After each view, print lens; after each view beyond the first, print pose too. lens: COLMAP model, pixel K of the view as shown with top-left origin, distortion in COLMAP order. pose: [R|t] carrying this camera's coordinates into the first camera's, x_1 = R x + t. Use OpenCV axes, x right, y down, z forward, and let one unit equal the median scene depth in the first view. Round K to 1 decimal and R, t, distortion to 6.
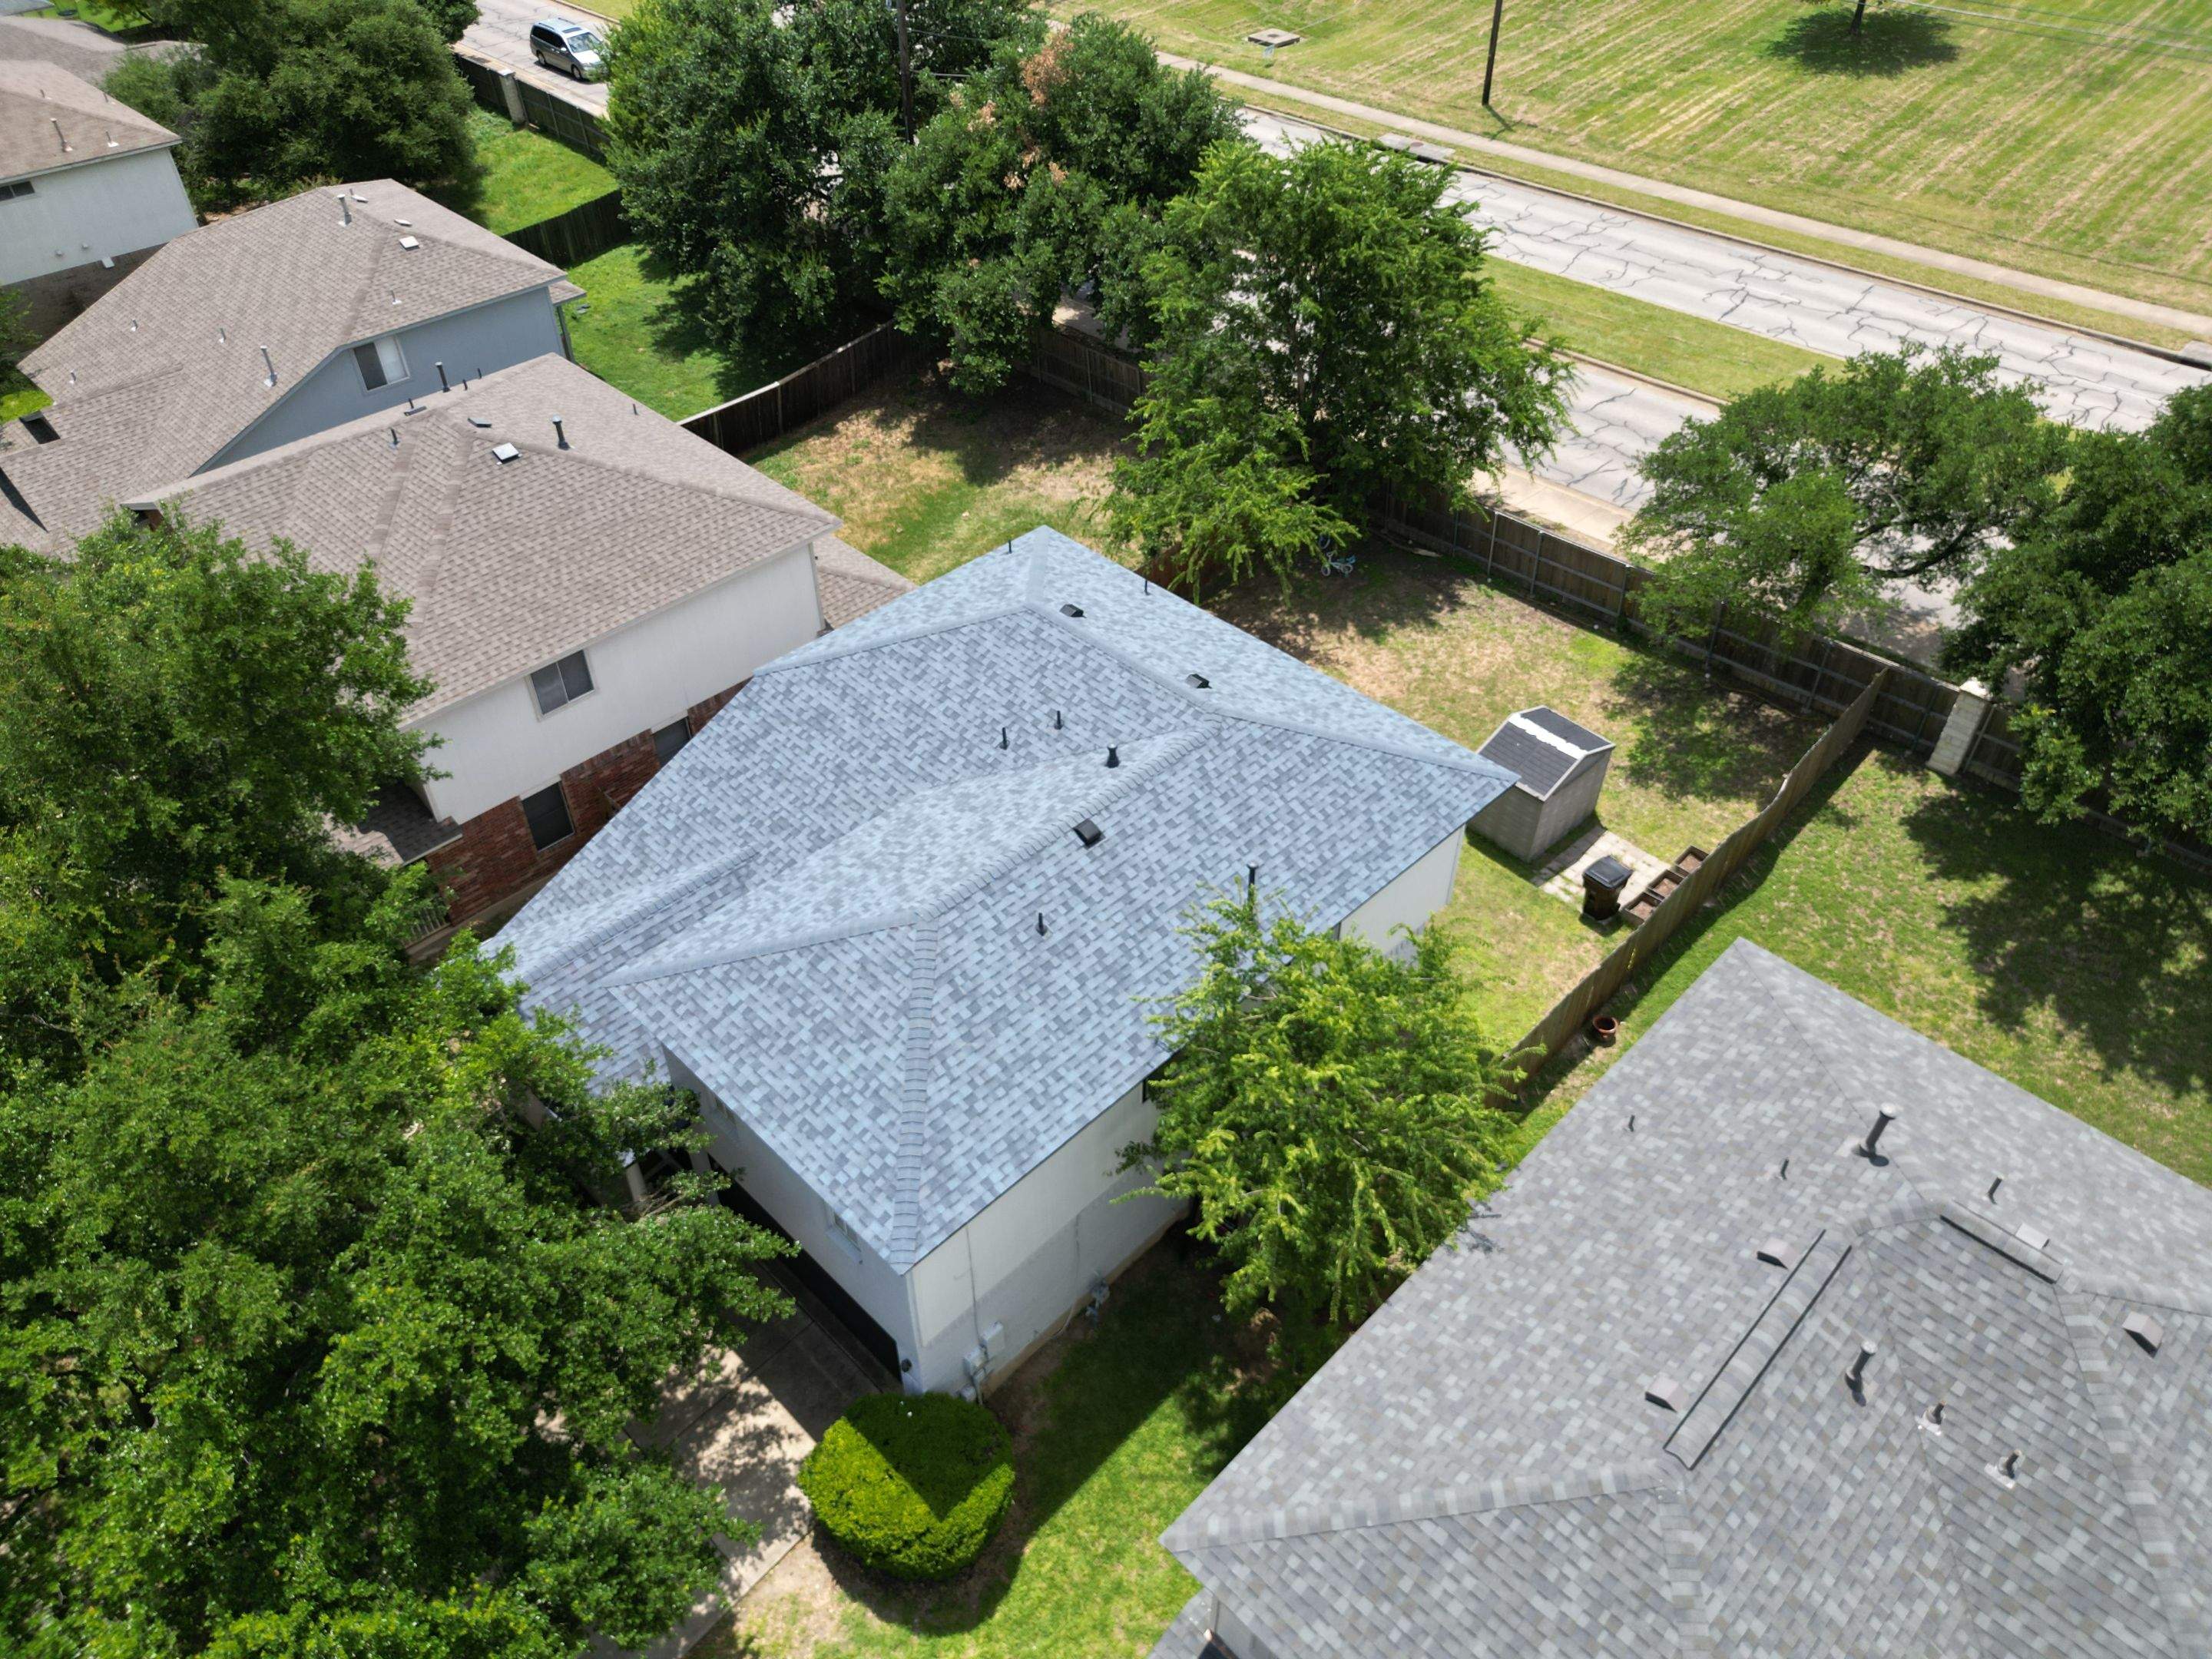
lens RADIAL K [[1564.8, 0, 1114.6], [0, 1564.8, 808.9], [0, 0, 1]] dist [0.063482, -0.059583]
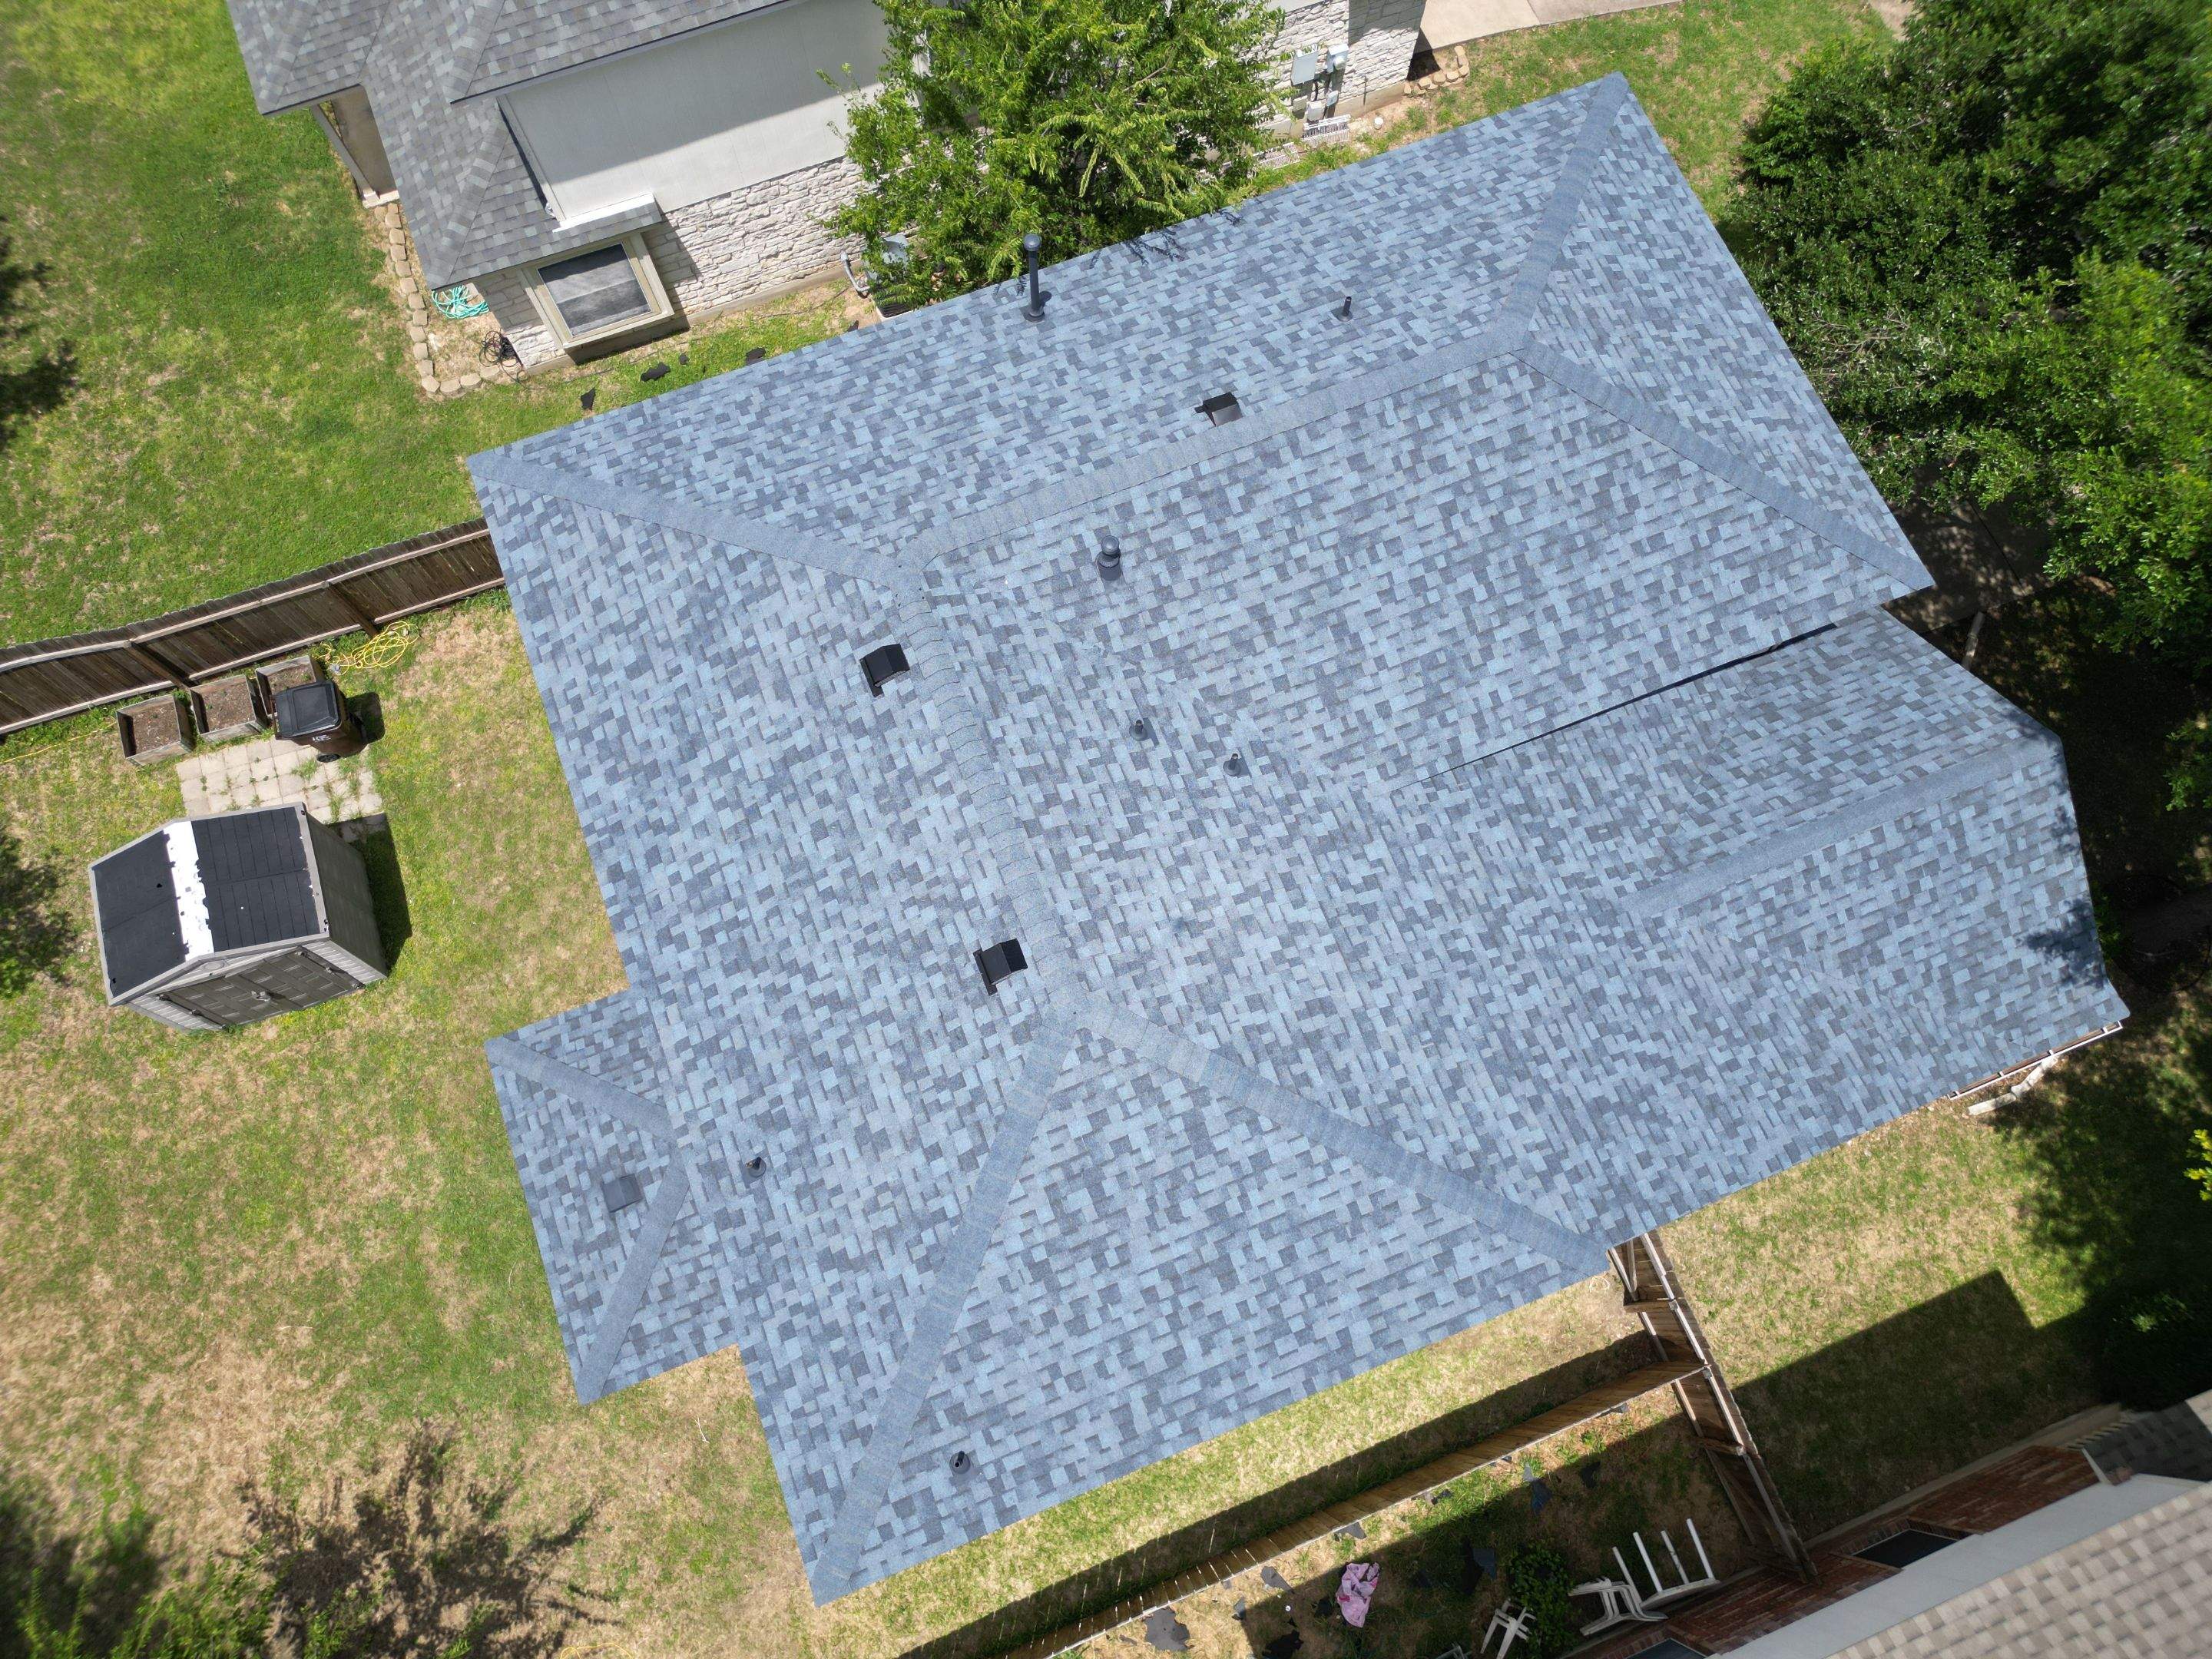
lens RADIAL K [[1564.8, 0, 1092.6], [0, 1564.8, 831.0], [0, 0, 1]] dist [0.063482, -0.059583]
pose [[-0.914369, -0.383469, 0.129928, -0.103829], [0.269136, -0.335917, 0.902621, -0.561153], [-0.302482, 0.860297, 0.410357, 0.786378]]
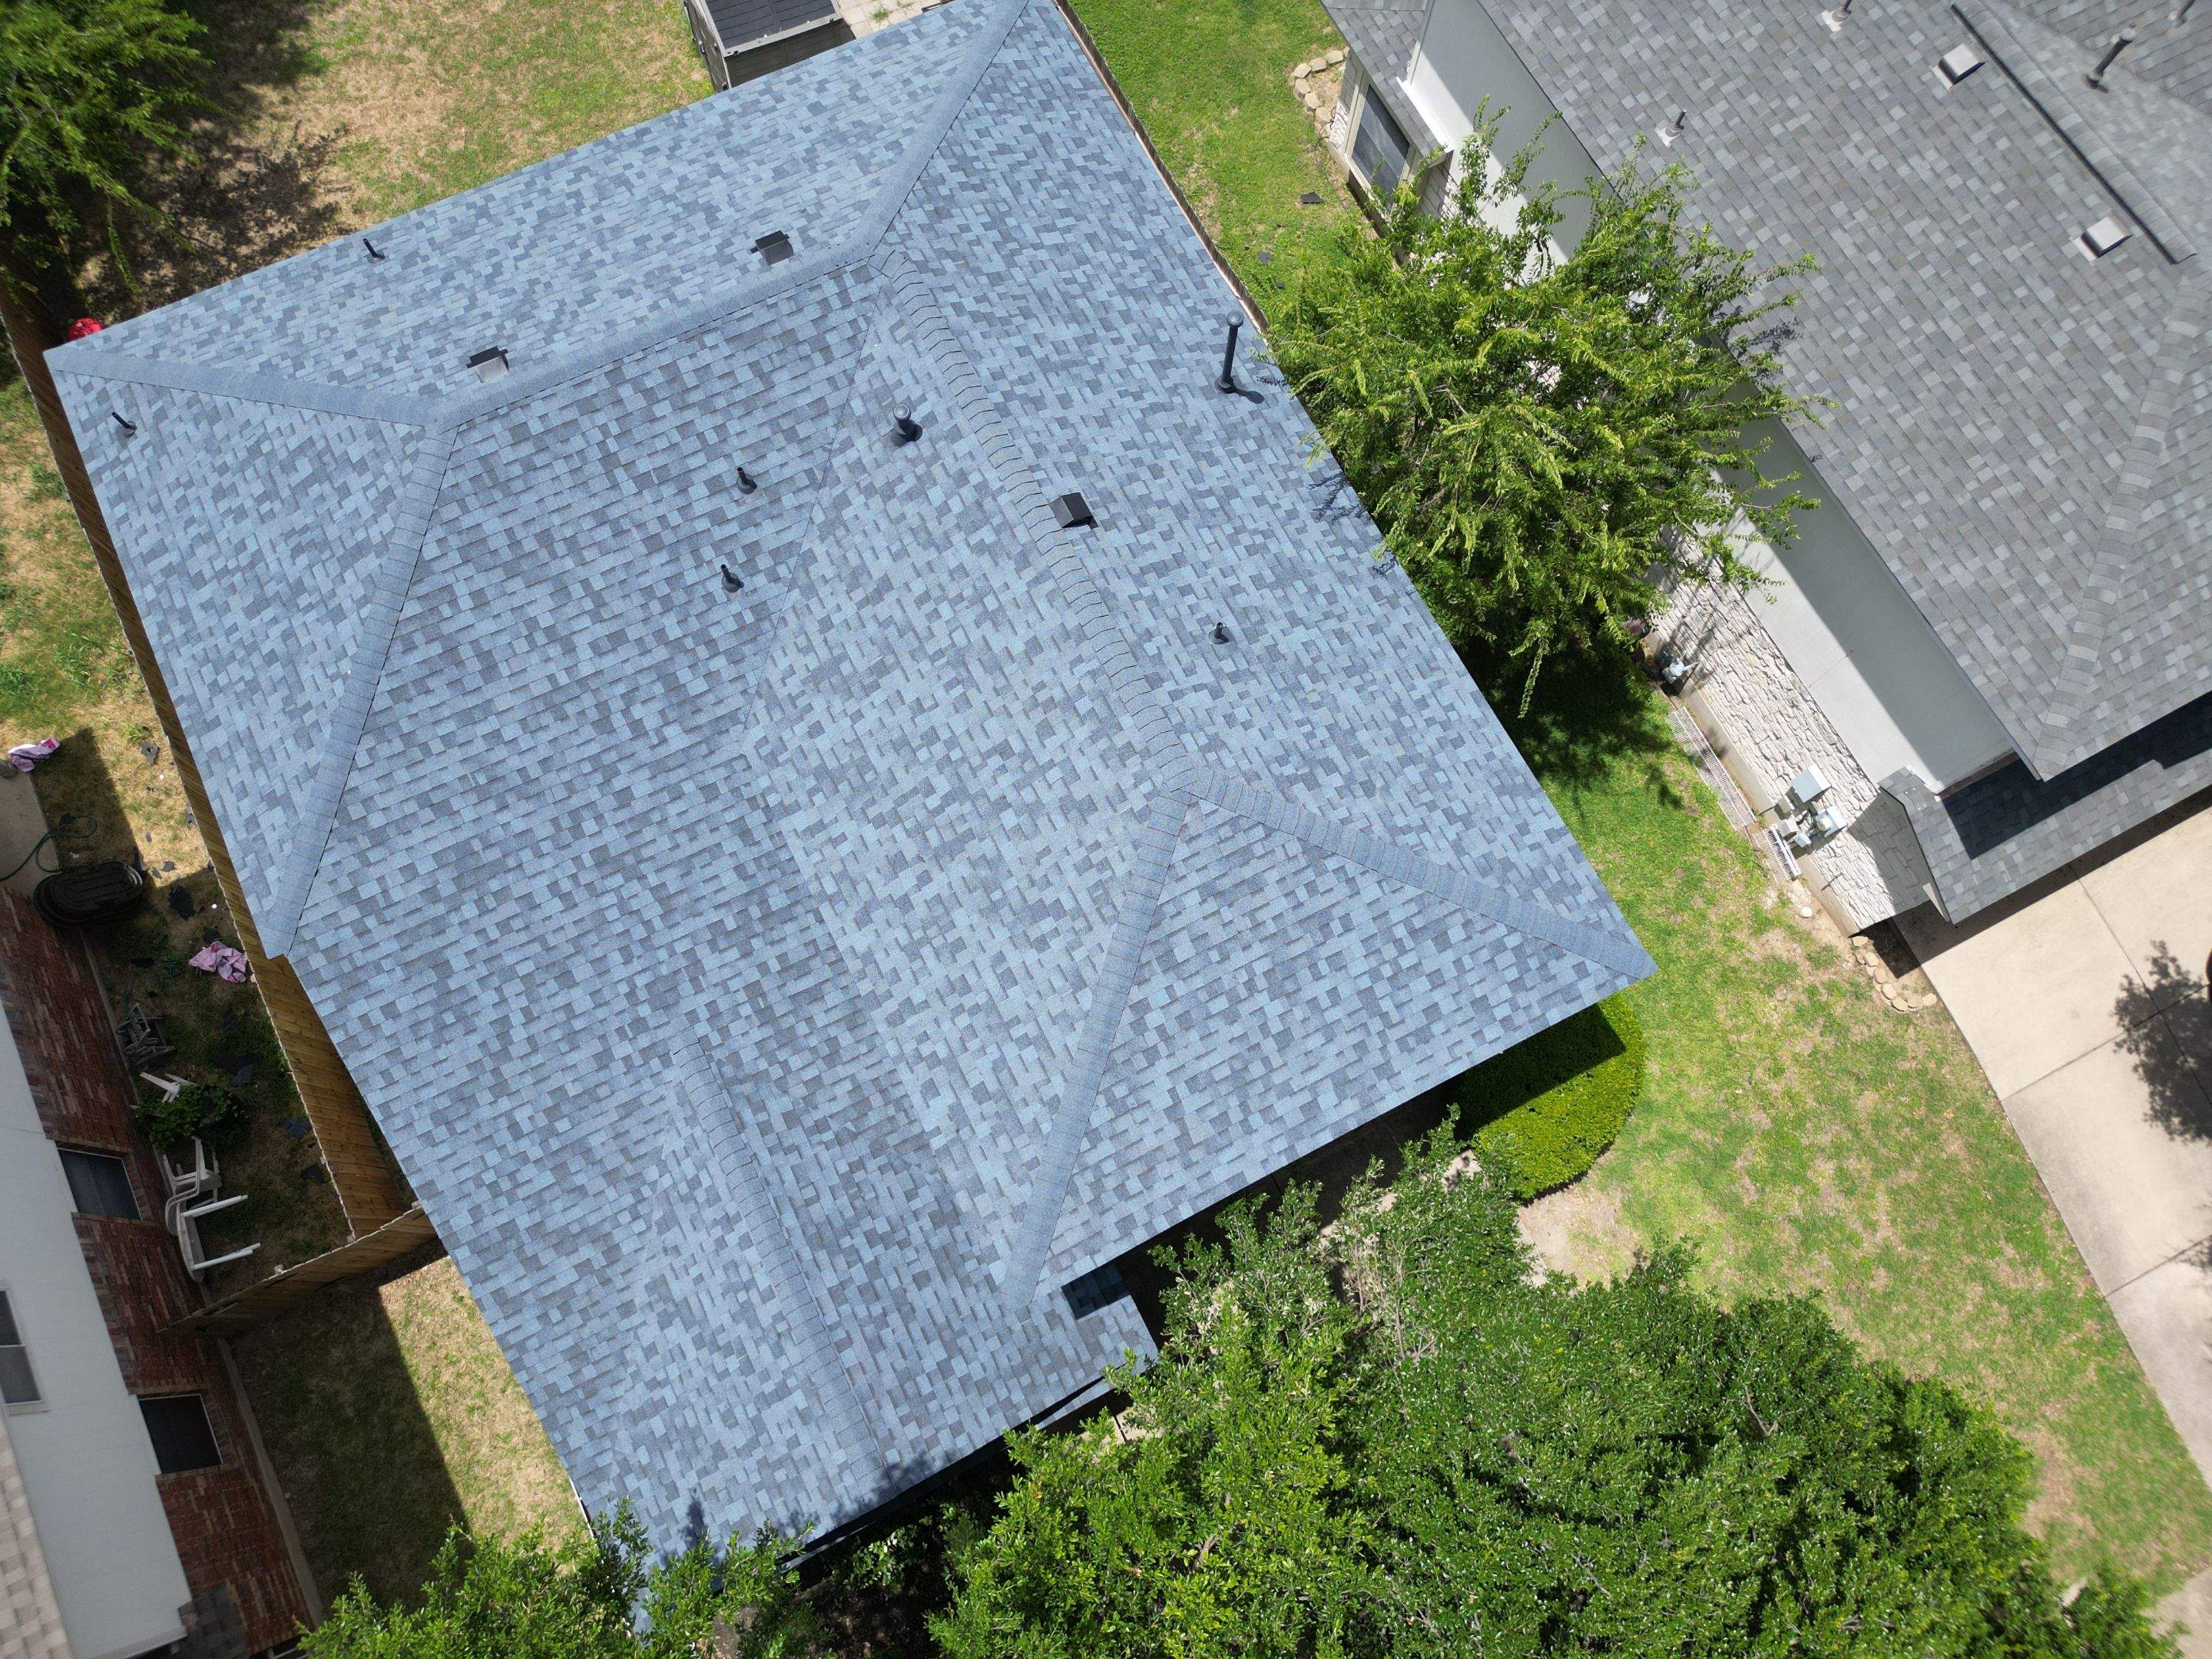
lens RADIAL K [[1564.8, 0, 1096.5], [0, 1564.8, 818.0], [0, 0, 1]] dist [0.063482, -0.059583]
pose [[0.310593, -0.904298, 0.292878, -0.275739], [0.609927, 0.425922, 0.668266, -0.309673], [-0.729055, -0.028924, 0.683844, 0.480603]]
